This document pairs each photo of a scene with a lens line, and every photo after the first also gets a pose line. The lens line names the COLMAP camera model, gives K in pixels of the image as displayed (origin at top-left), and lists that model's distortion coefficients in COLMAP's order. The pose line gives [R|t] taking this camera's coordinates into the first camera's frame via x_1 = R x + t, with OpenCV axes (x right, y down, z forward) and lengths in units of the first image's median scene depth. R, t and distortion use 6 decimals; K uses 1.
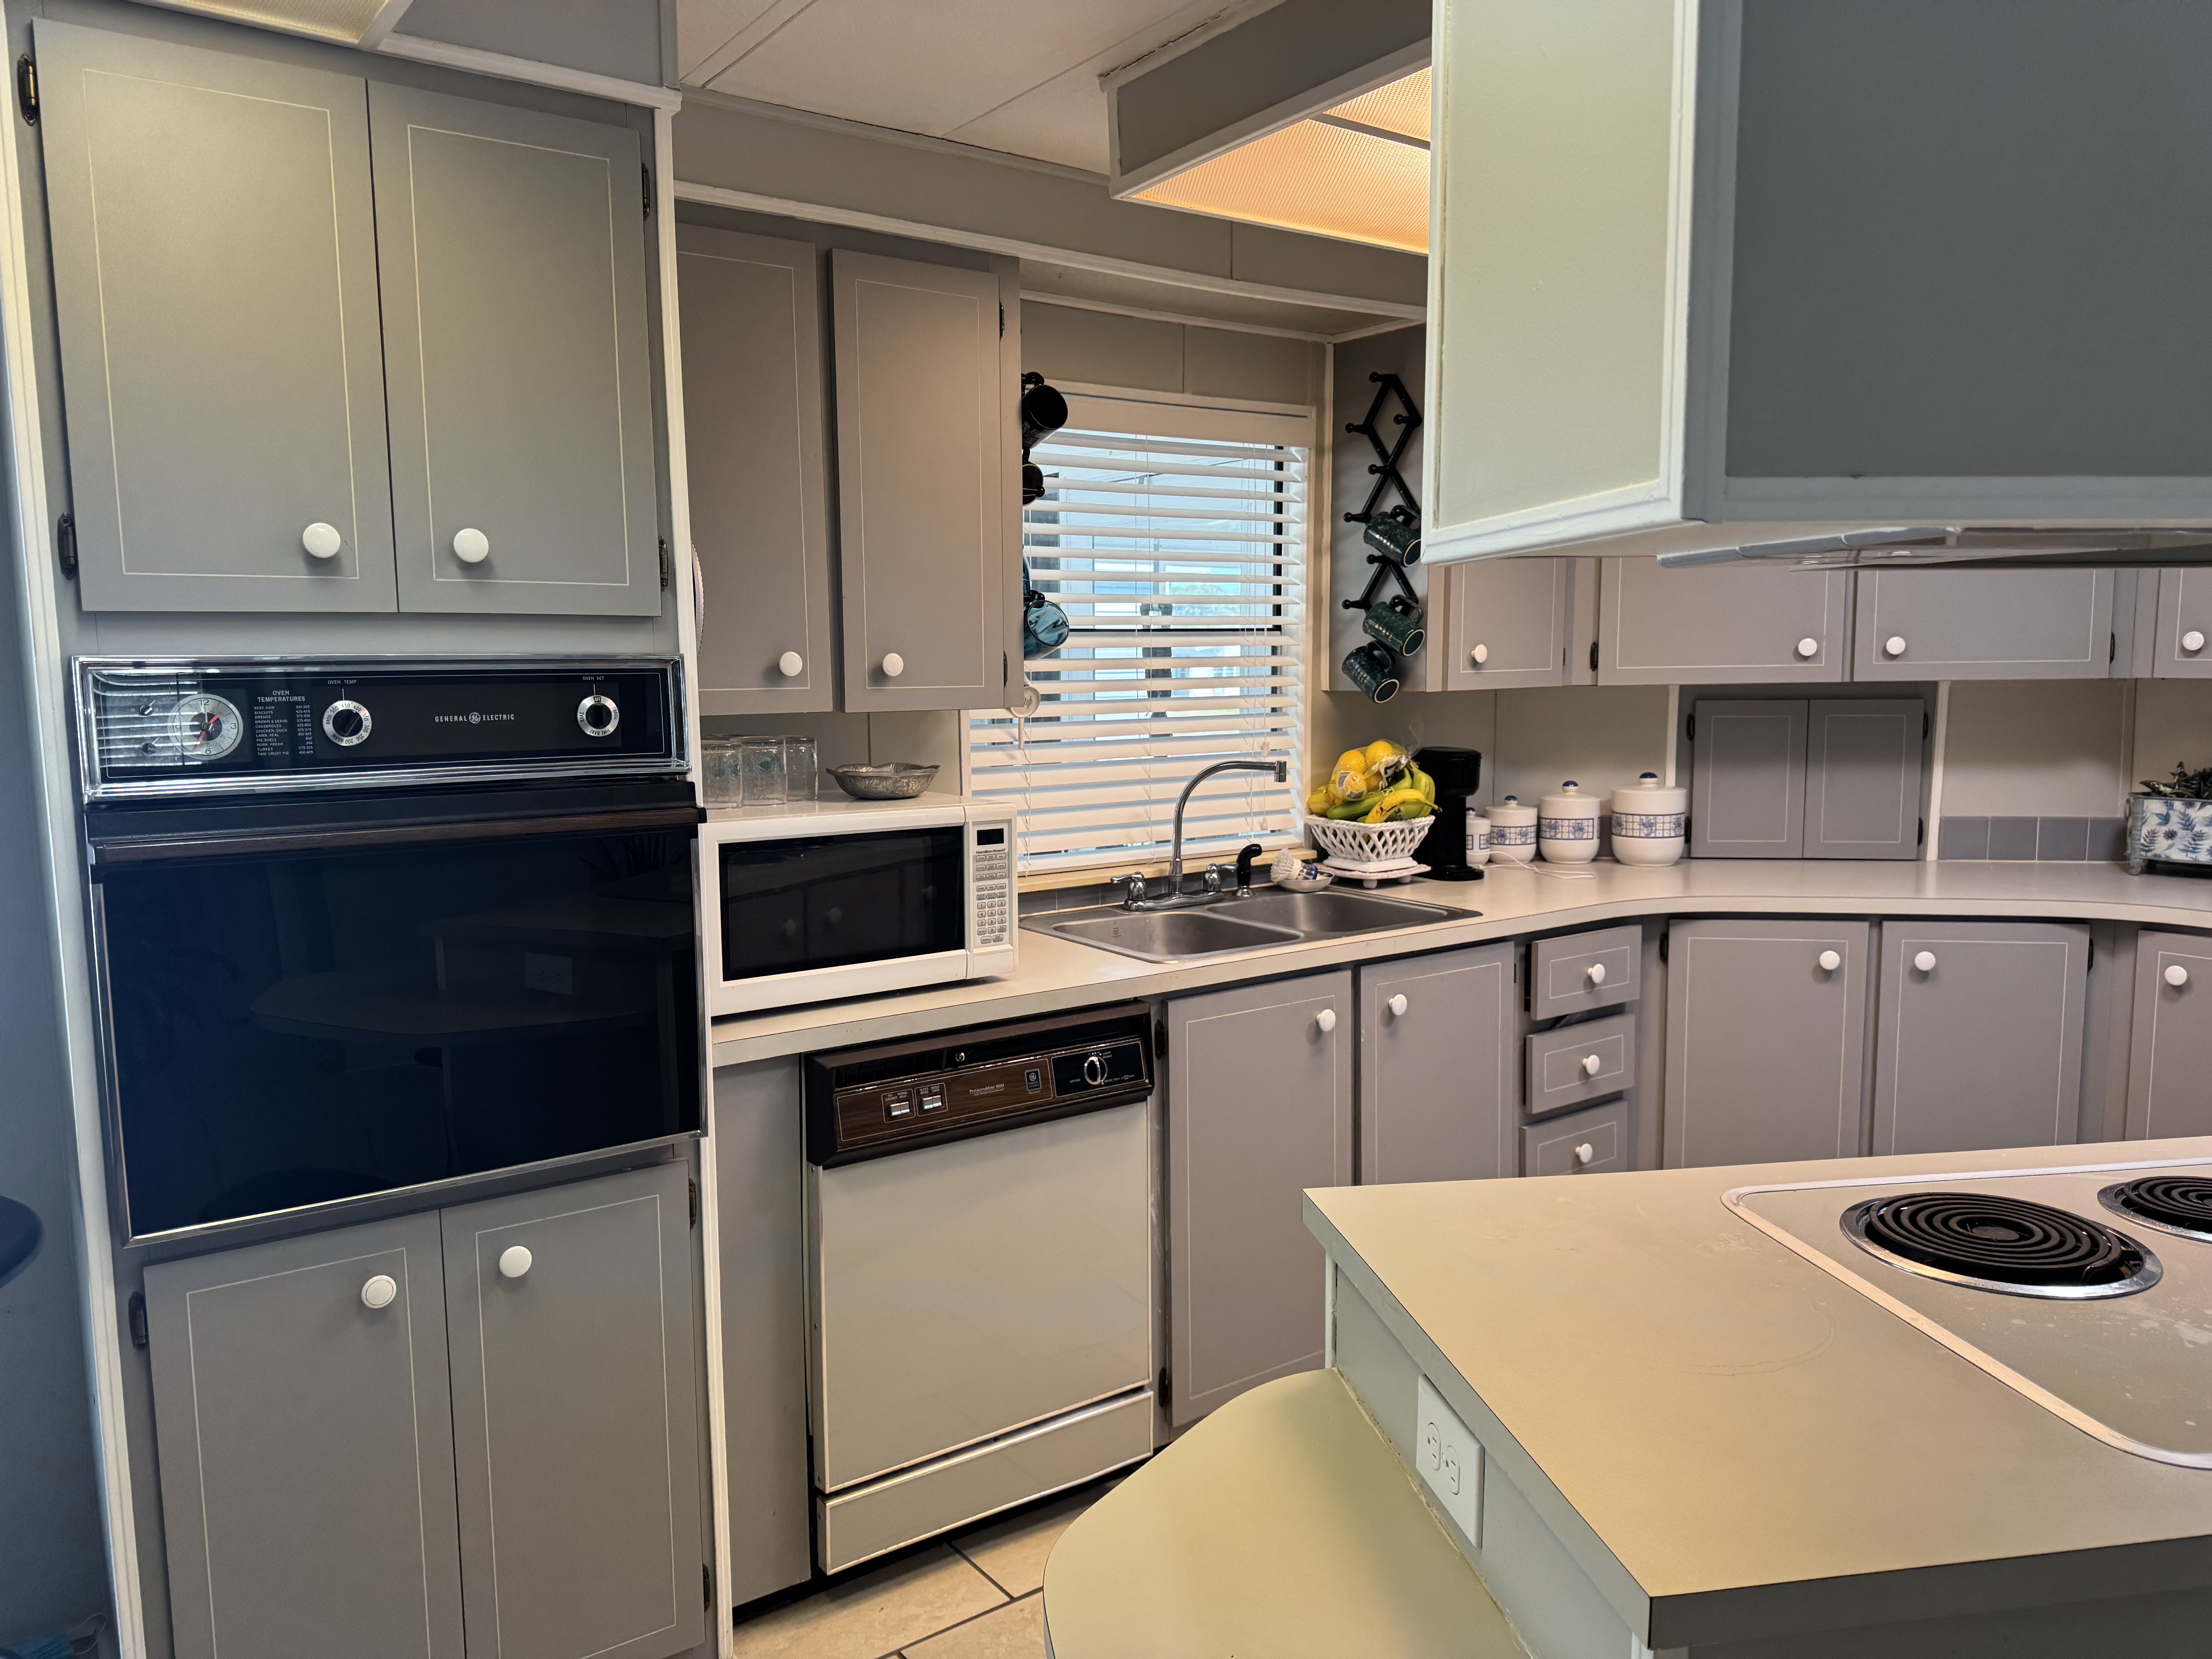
lens RADIAL K [[1582.8, 0, 1108.3], [0, 1582.8, 833.2], [0, 0, 1]] dist [0.028619, -0.000466]
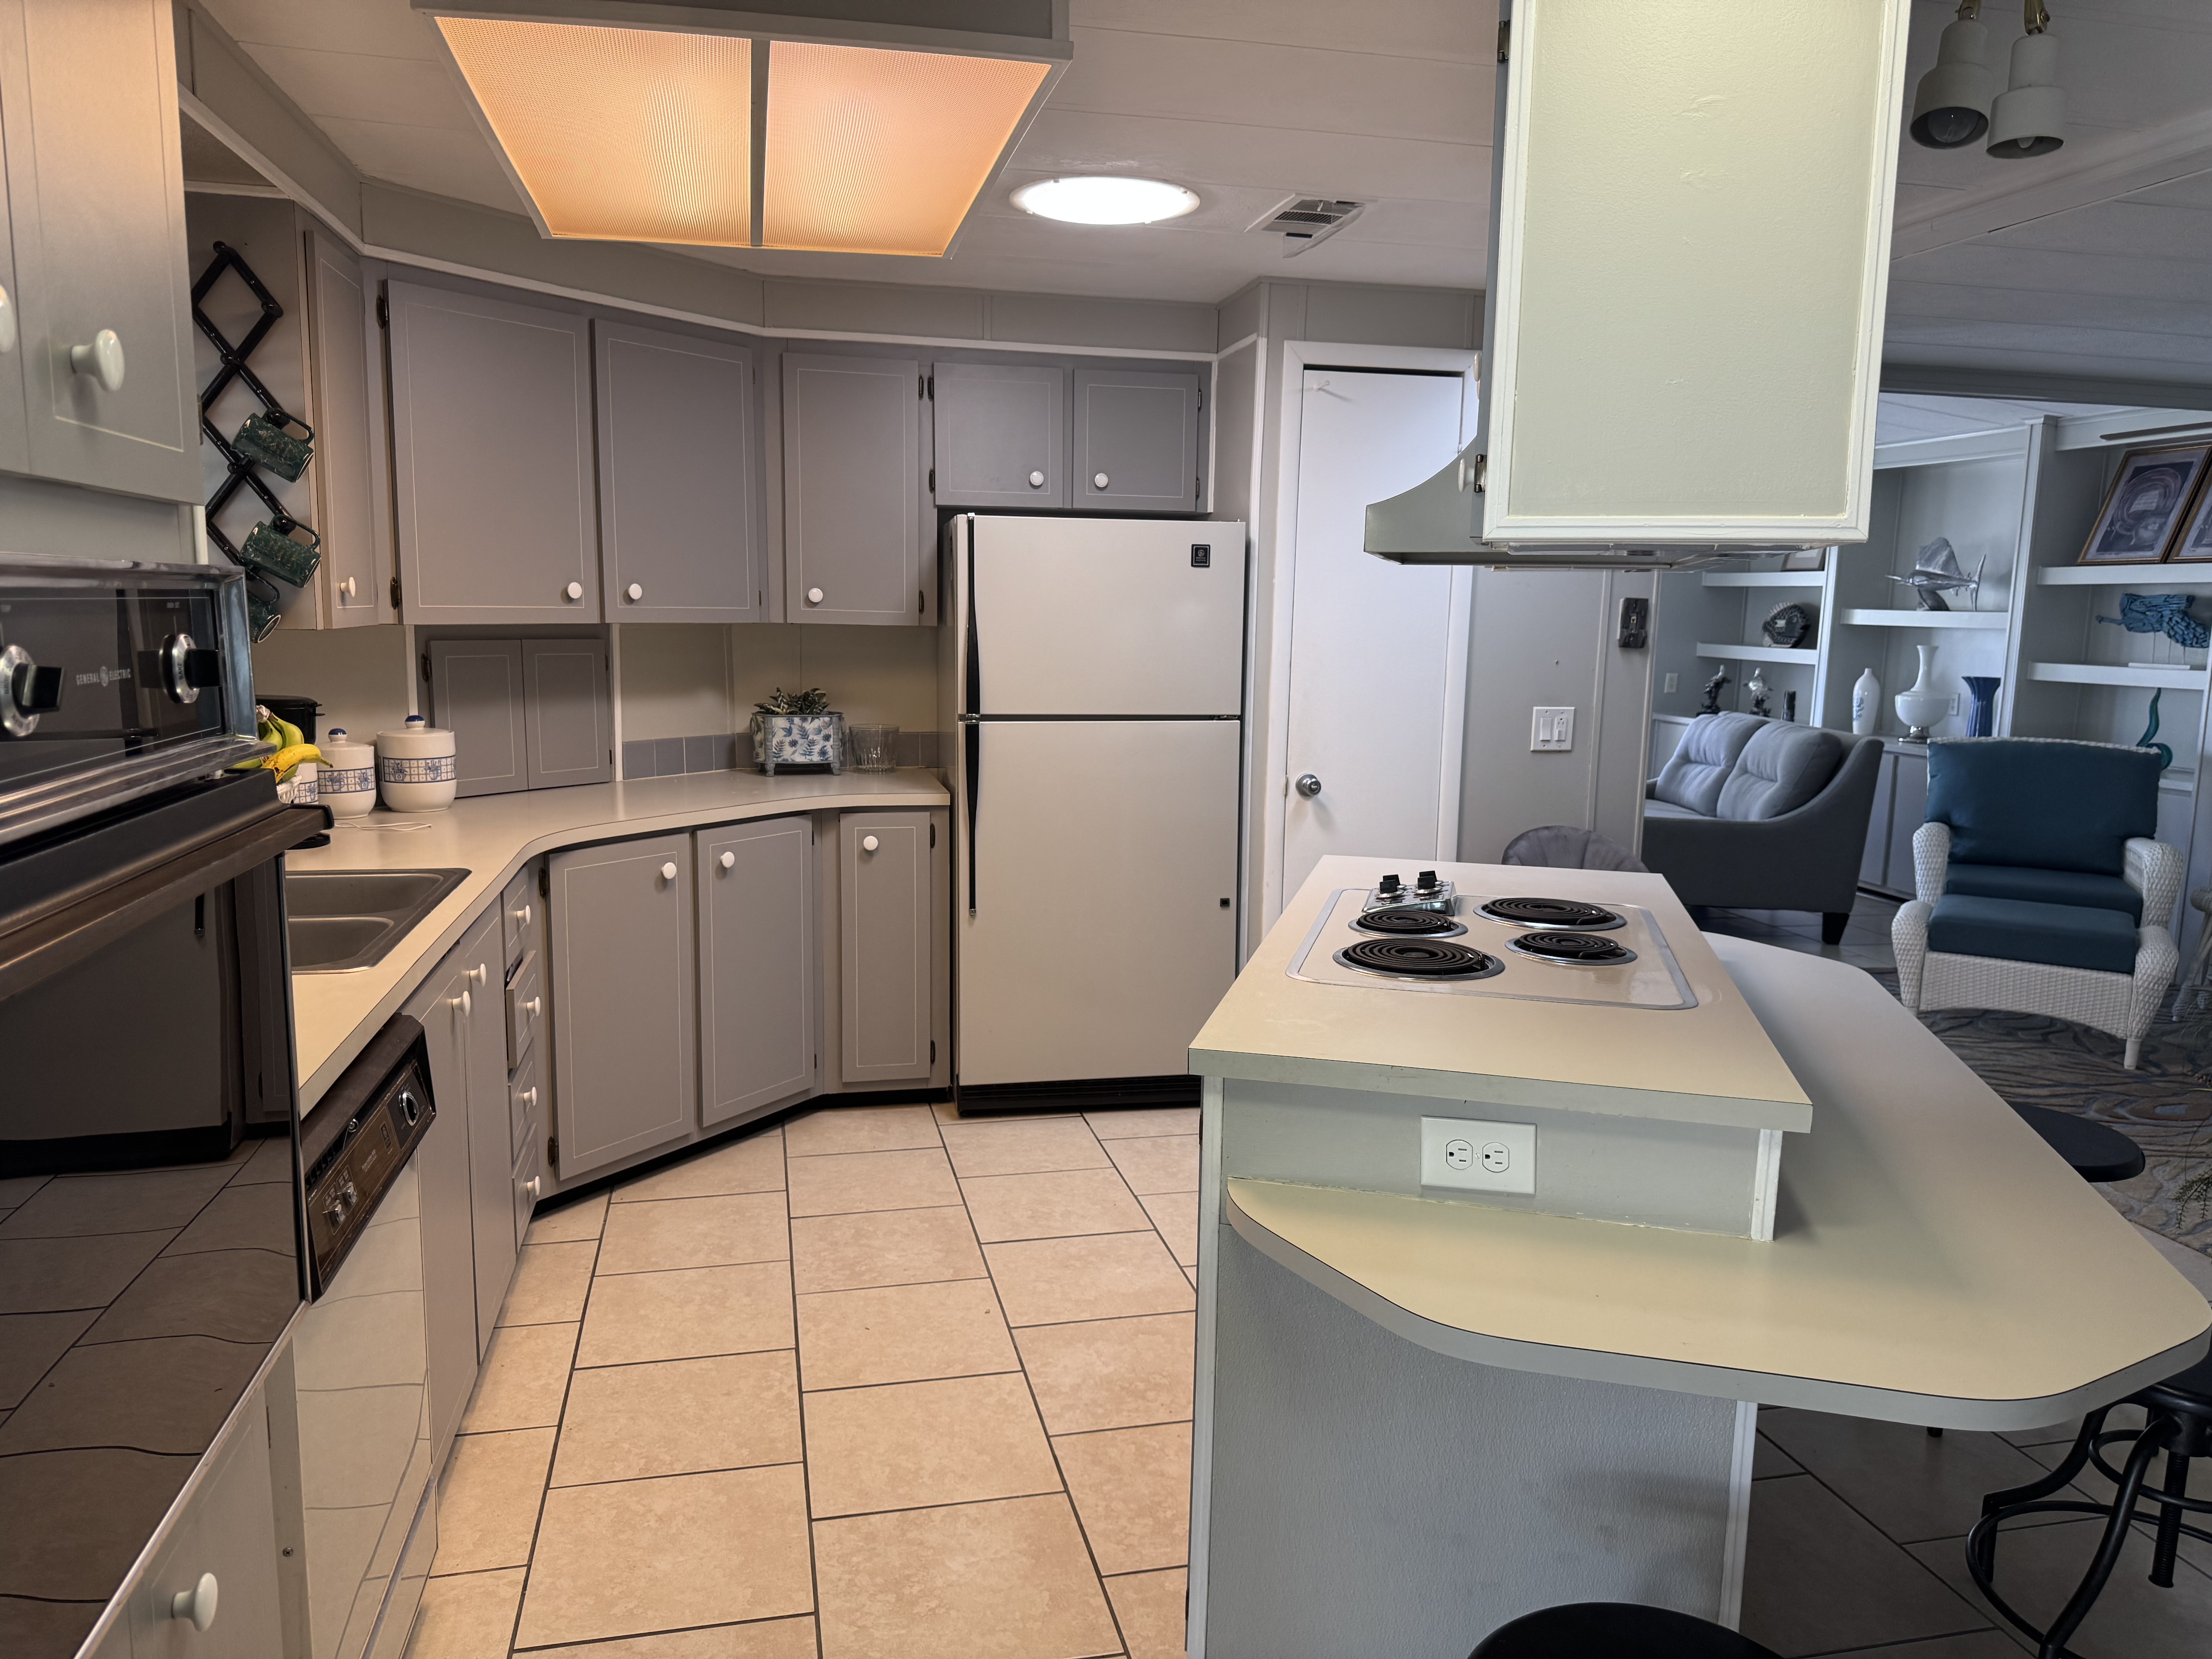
lens RADIAL K [[1540.3, 0, 1112.1], [0, 1540.3, 845.9], [0, 0, 1]] dist [0.033120, -0.039730]
pose [[0.395107, -0.124433, 0.910169, -0.394259], [0.080805, 0.991651, 0.100496, -0.021399], [-0.915074, 0.033840, 0.401863, 0.251055]]
